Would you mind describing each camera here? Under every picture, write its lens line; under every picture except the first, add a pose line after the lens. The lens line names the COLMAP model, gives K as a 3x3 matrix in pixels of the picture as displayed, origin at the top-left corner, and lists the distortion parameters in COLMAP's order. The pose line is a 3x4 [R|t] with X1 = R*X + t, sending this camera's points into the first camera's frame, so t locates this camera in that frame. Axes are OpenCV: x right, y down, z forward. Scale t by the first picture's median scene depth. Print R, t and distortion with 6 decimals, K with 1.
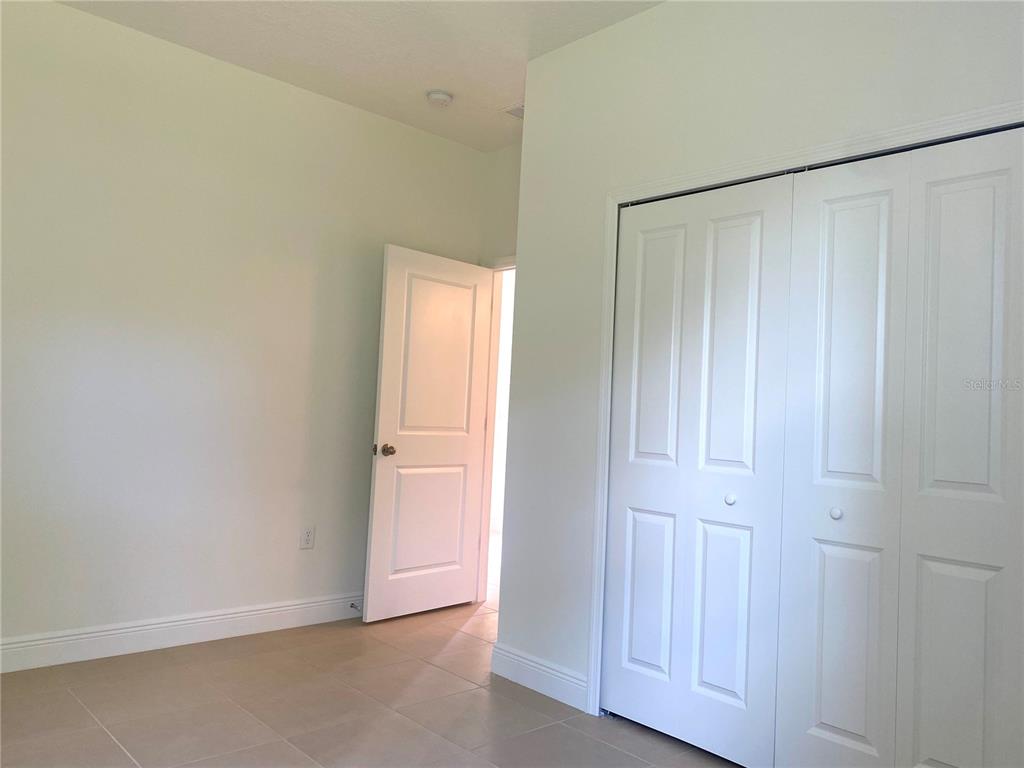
lens RADIAL K [[777.5, 0, 512.0], [0, 777.5, 384.0], [0, 0, 1]] dist [-0.004631, -0.007777]
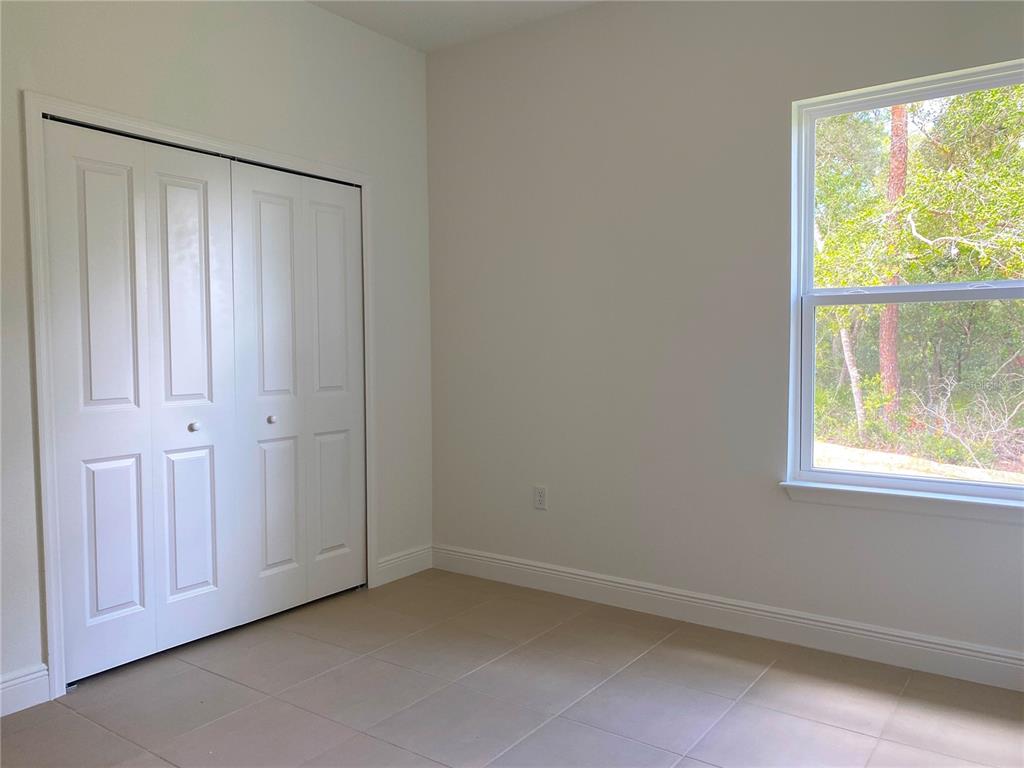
lens RADIAL K [[777.5, 0, 512.0], [0, 777.5, 384.0], [0, 0, 1]] dist [-0.004631, -0.007777]
pose [[-0.204451, -0.101156, 0.973636, -0.975128], [-0.044728, 0.994573, 0.093939, -0.048578], [-0.977854, -0.024343, -0.207866, 0.795901]]
